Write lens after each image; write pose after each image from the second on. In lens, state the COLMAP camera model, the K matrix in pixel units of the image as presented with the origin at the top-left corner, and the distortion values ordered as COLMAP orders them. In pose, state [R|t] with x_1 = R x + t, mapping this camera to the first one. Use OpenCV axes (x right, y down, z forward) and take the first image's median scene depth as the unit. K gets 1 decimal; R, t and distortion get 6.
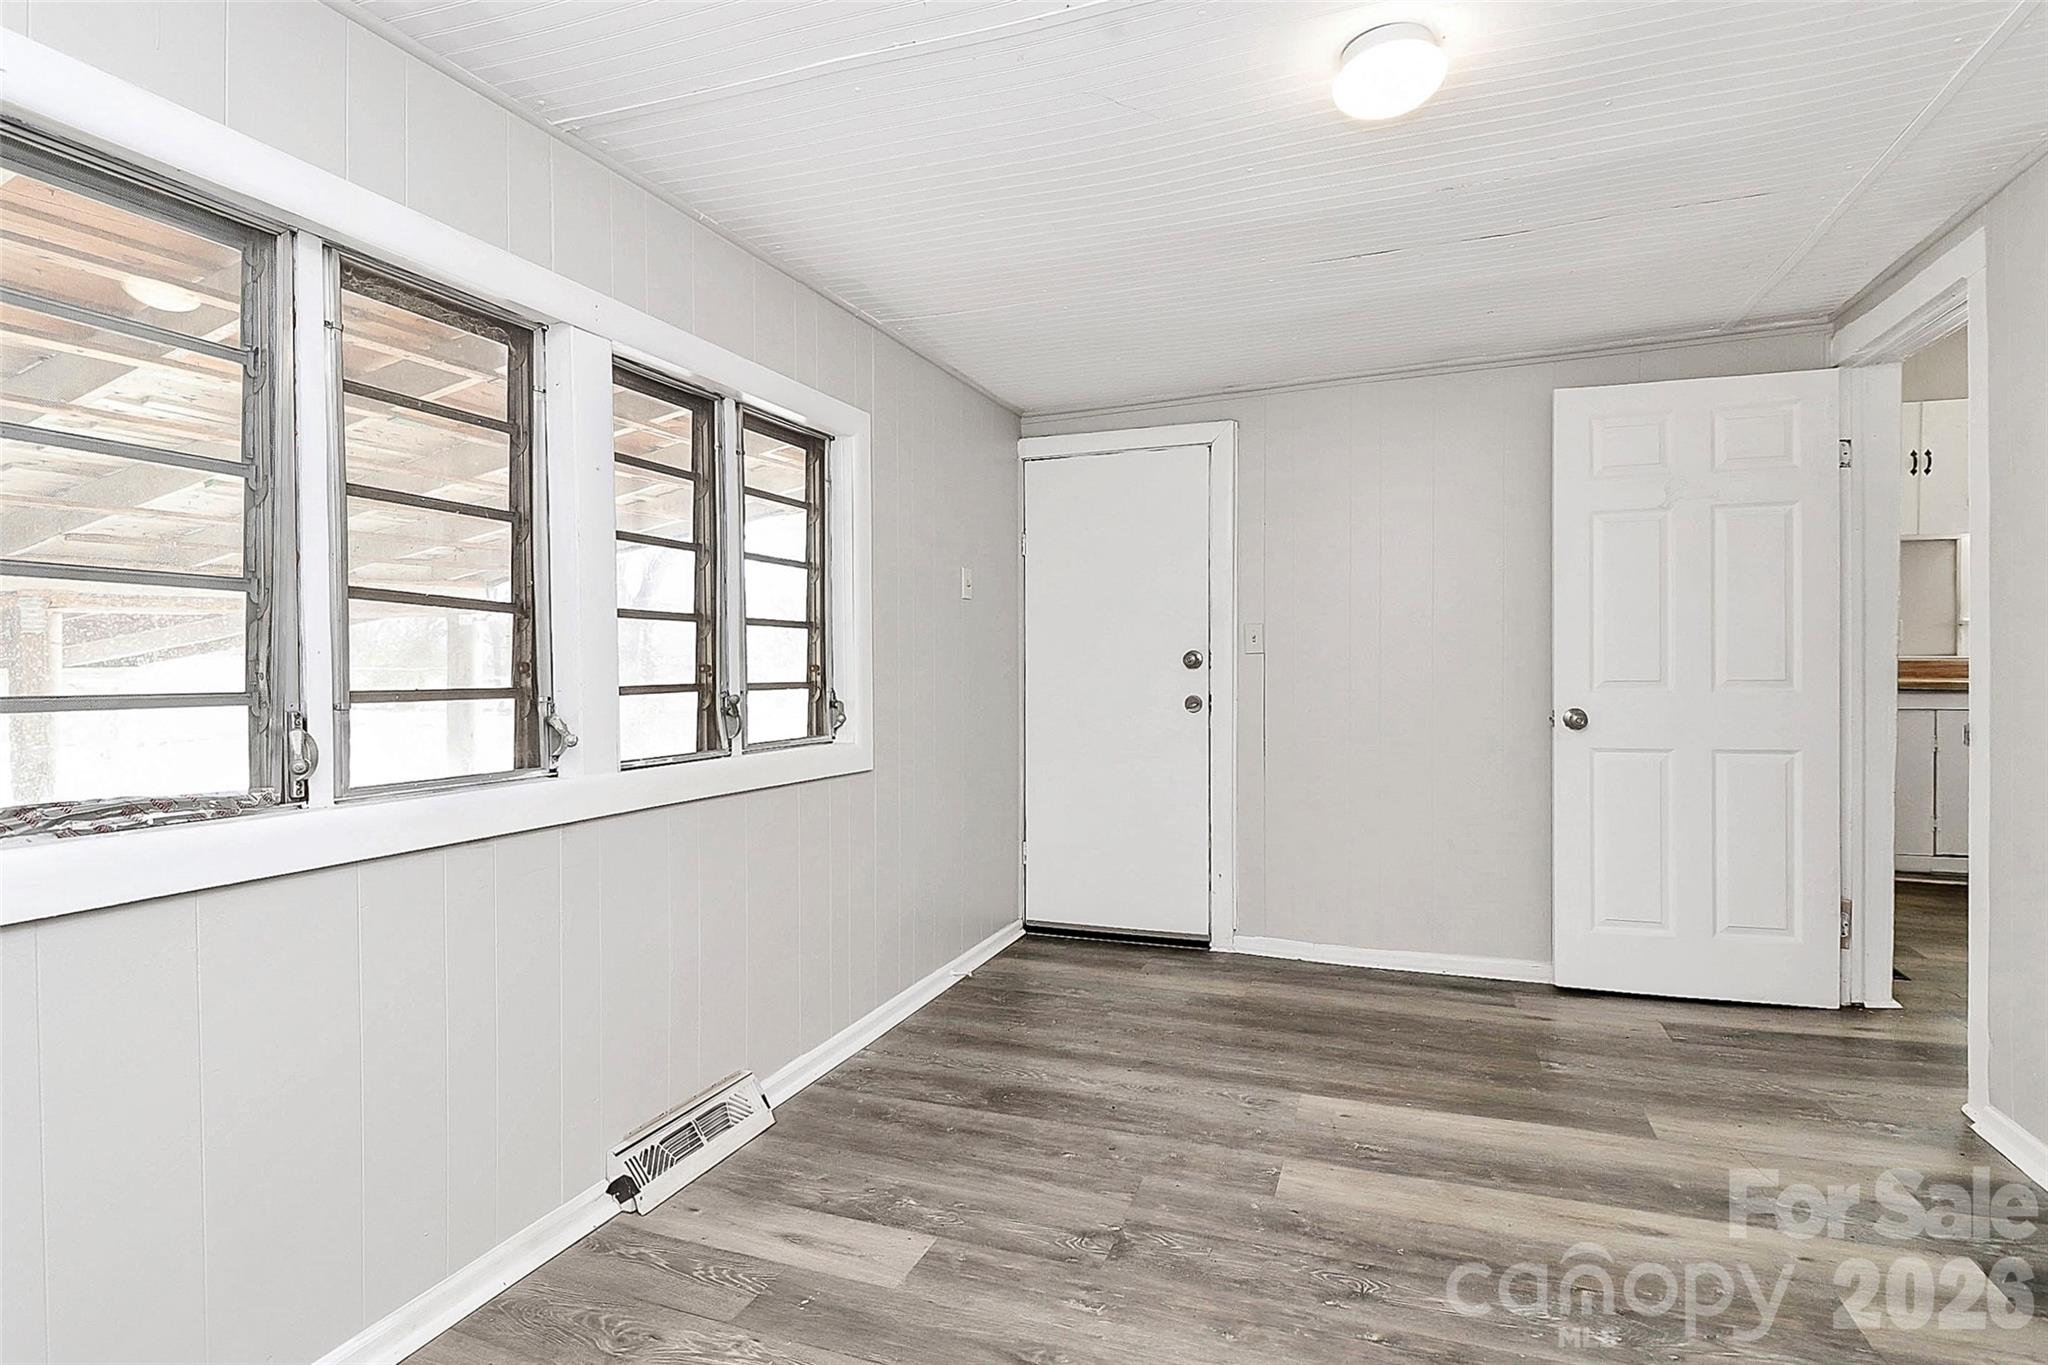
lens RADIAL K [[1005.5, 0, 1039.0], [0, 1005.5, 674.7], [0, 0, 1]] dist [0.022888, -0.000140]
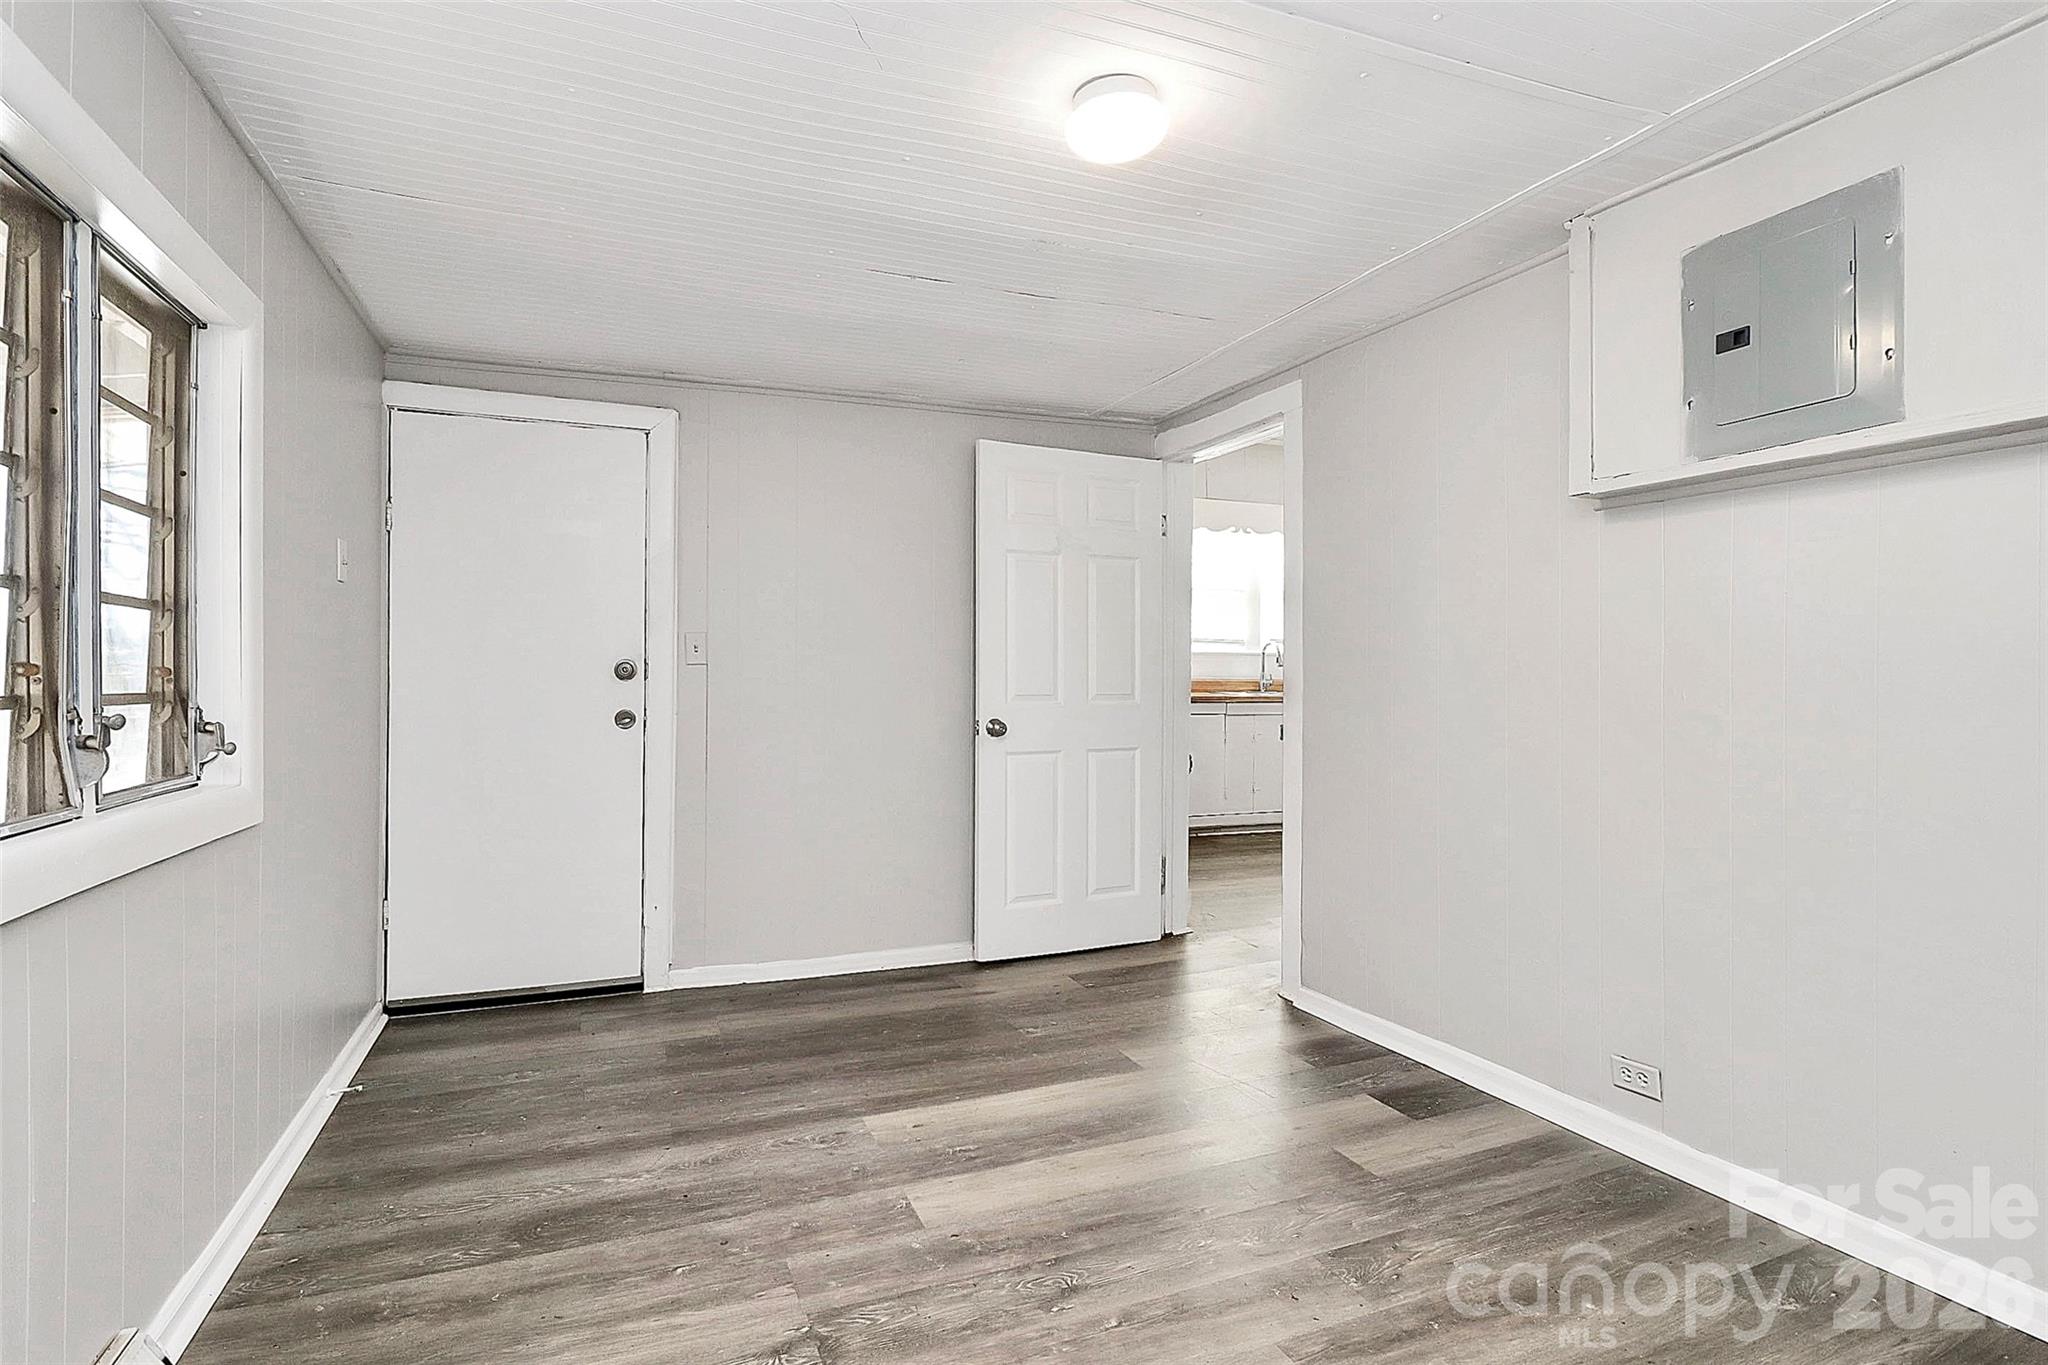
lens RADIAL K [[989.3, 0, 974.4], [0, 989.3, 684.3], [0, 0, 1]] dist [0.023991, -0.020350]
pose [[0.754942, 0.008665, 0.655734, -0.267064], [-0.006046, 0.999962, -0.006253, 0.002503], [-0.655764, 0.000756, 0.754966, 0.190177]]
